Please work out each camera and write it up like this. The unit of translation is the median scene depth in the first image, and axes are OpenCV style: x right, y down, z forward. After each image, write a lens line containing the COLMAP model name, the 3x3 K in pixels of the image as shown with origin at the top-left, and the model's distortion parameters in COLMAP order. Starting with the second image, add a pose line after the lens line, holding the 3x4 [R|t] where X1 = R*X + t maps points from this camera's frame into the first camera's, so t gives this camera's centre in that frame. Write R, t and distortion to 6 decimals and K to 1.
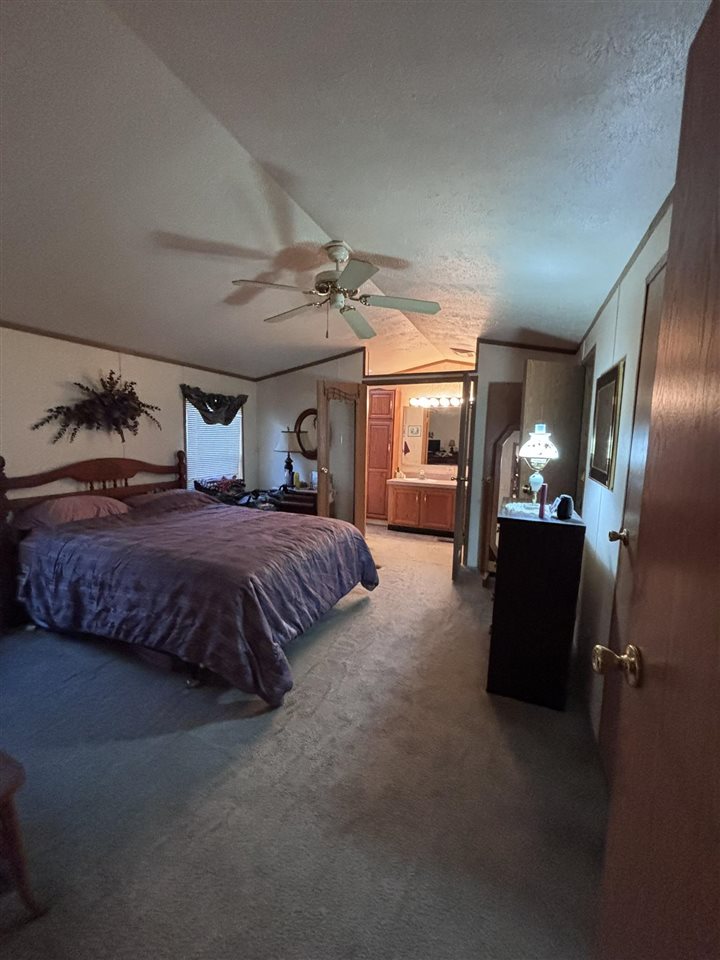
lens RADIAL K [[384.3, 0, 362.7], [0, 384.3, 479.5], [0, 0, 1]] dist [-0.000936, -0.000512]
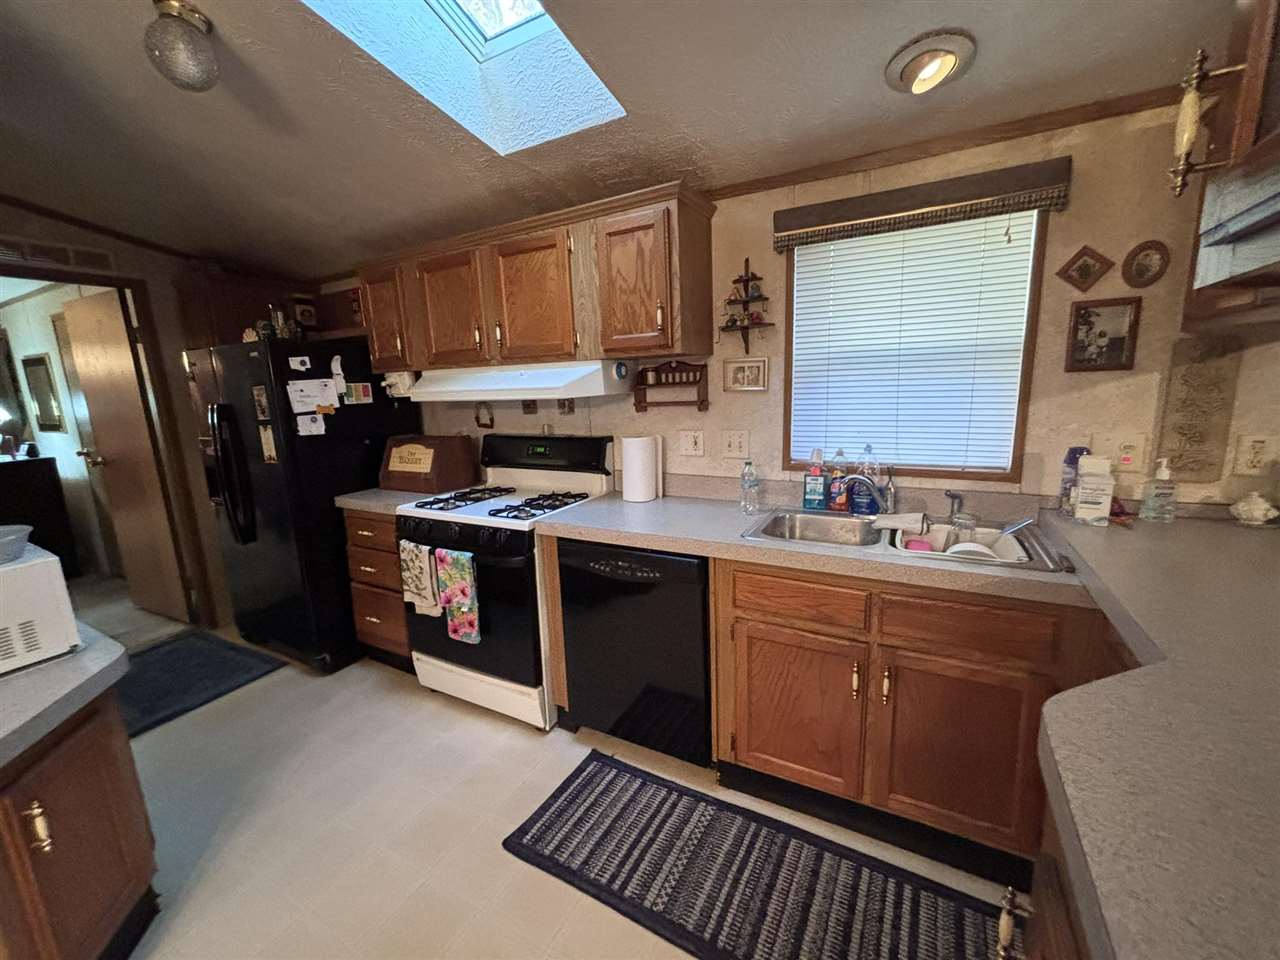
lens RADIAL K [[512.4, 0, 641.1], [0, 512.4, 481.5], [0, 0, 1]] dist [-0.000936, -0.000512]
pose [[0.118396, -0.208185, 0.970897, -0.681509], [0.140511, 0.971448, 0.191169, 0.087928], [-0.982975, 0.113788, 0.144268, -0.942334]]
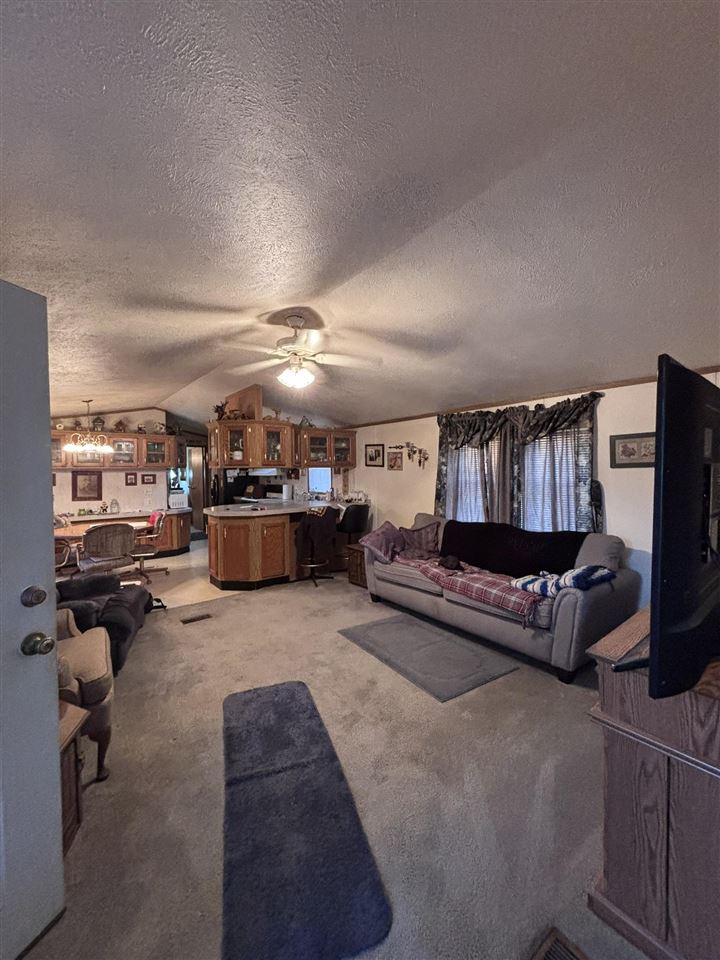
lens RADIAL K [[384.3, 0, 358.4], [0, 384.3, 481.2], [0, 0, 1]] dist [-0.000936, -0.000512]
pose [[0.499414, -0.044955, 0.865196, -1.642921], [0.106681, 0.994244, -0.009919, 0.195502], [-0.859770, 0.097253, 0.501335, -2.212186]]
